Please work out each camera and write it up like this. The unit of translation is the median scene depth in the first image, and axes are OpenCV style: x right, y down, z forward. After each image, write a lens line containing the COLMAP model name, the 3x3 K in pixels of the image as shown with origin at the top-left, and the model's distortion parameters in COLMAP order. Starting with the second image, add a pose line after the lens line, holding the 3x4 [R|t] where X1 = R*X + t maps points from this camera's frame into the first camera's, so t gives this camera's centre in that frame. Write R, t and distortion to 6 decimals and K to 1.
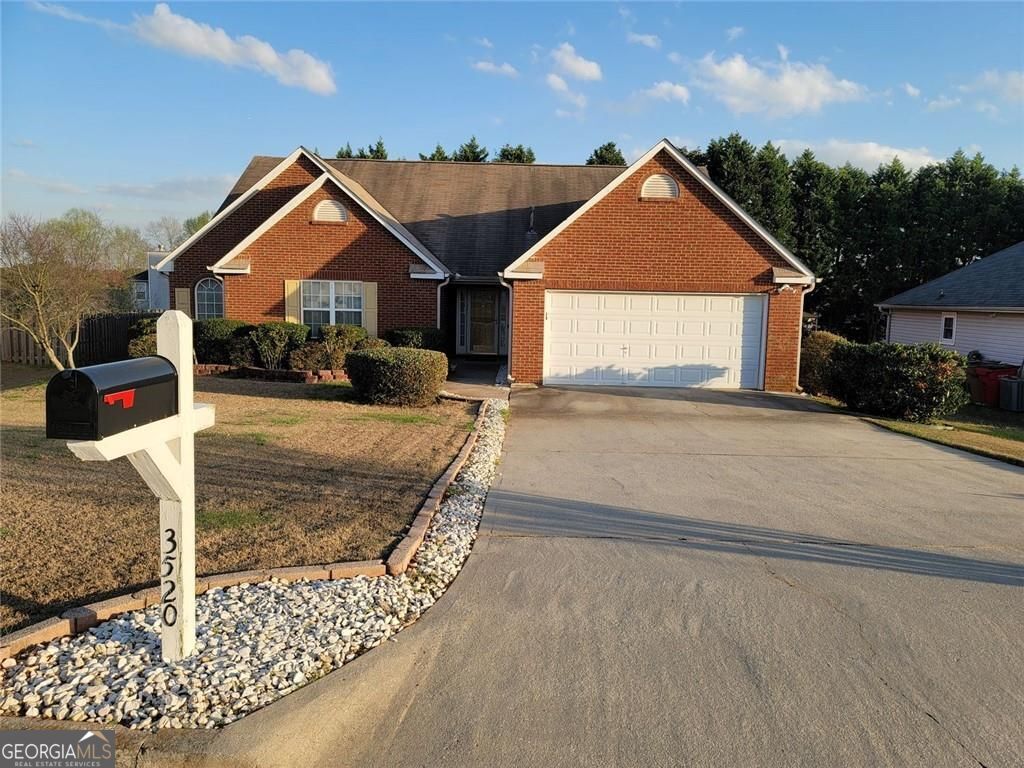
lens RADIAL K [[760.6, 0, 512.0], [0, 760.6, 384.0], [0, 0, 1]] dist [0.074179, 0.000963]
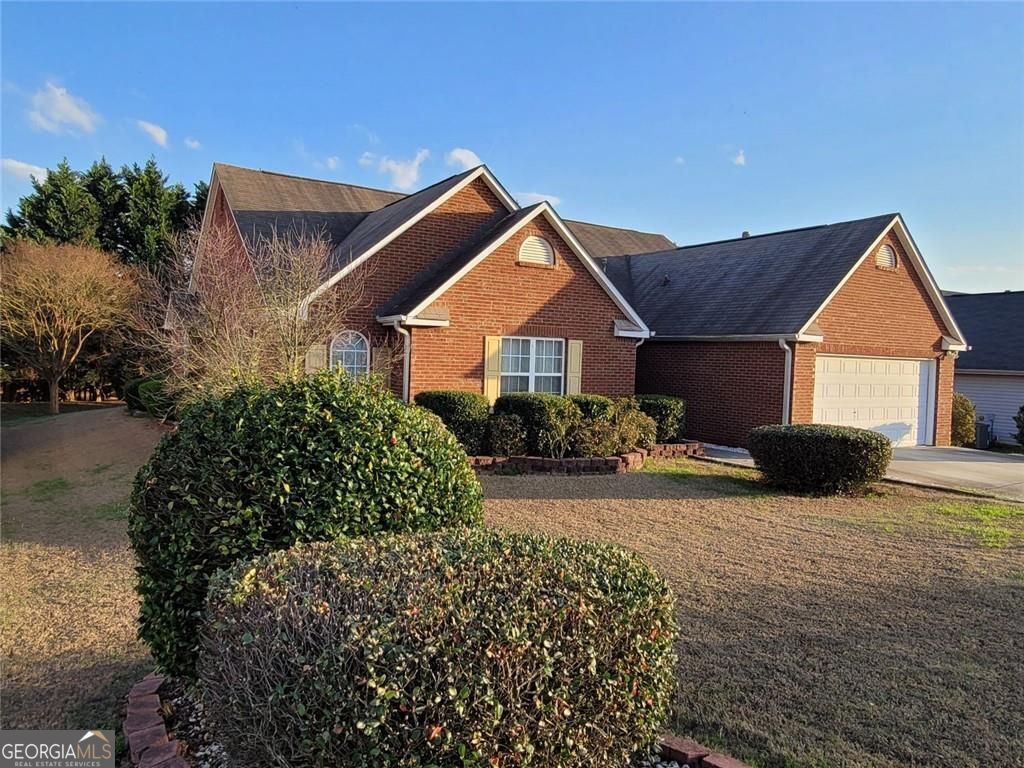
lens RADIAL K [[718.7, 0, 512.0], [0, 718.7, 384.0], [0, 0, 1]] dist [0.001308, 0.000656]
pose [[0.841045, -0.015689, 0.540737, -0.735222], [0.049238, 0.997650, -0.047638, -0.060504], [-0.538719, 0.066690, 0.839842, 0.446152]]
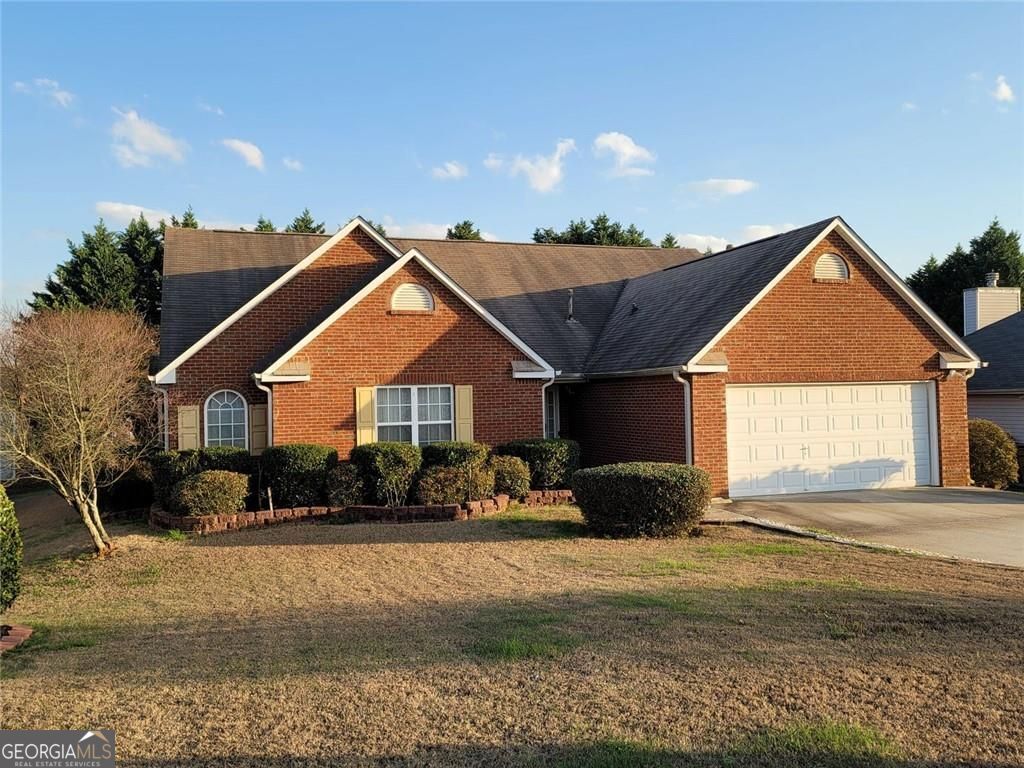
lens RADIAL K [[911.2, 0, 512.0], [0, 911.2, 384.0], [0, 0, 1]] dist [0.071900, -0.004328]
pose [[0.941317, -0.038178, 0.335357, -0.507039], [0.081409, 0.989929, -0.115814, -0.025419], [-0.327558, 0.136318, 0.934945, 0.124538]]
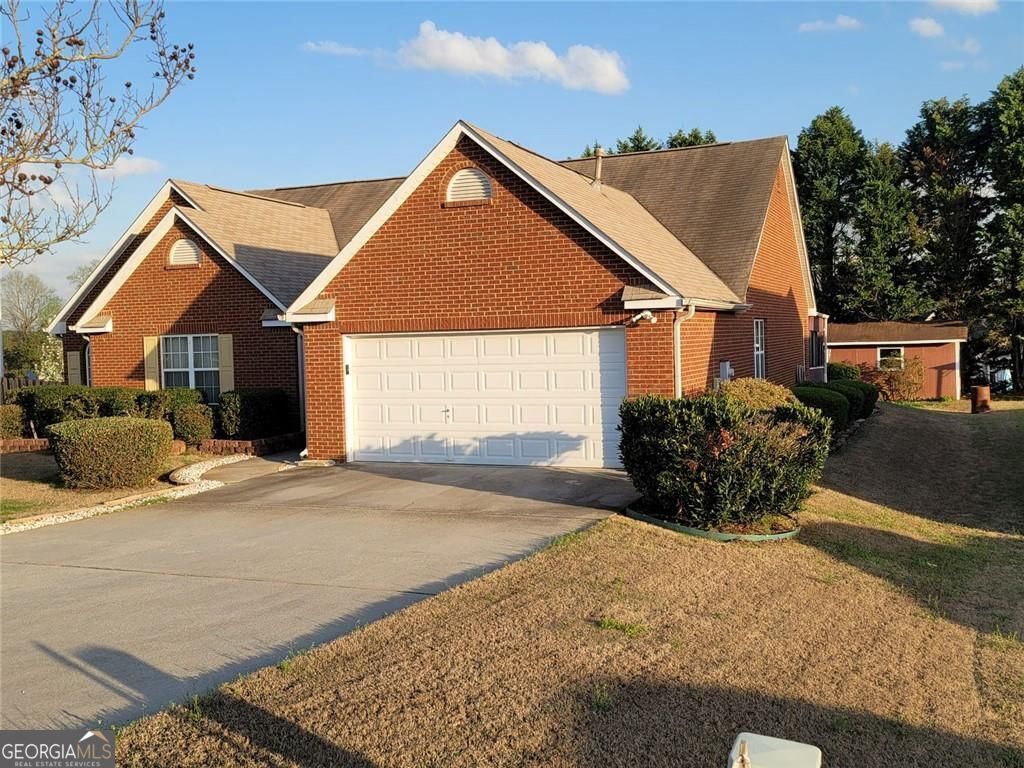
lens RADIAL K [[1002.2, 0, 512.0], [0, 1002.2, 384.0], [0, 0, 1]] dist [0.034497, -0.000118]
pose [[0.922909, -0.029929, -0.383853, 0.563625], [0.003566, 0.997596, -0.069209, -0.006272], [0.385001, 0.062505, 0.920797, 0.154156]]
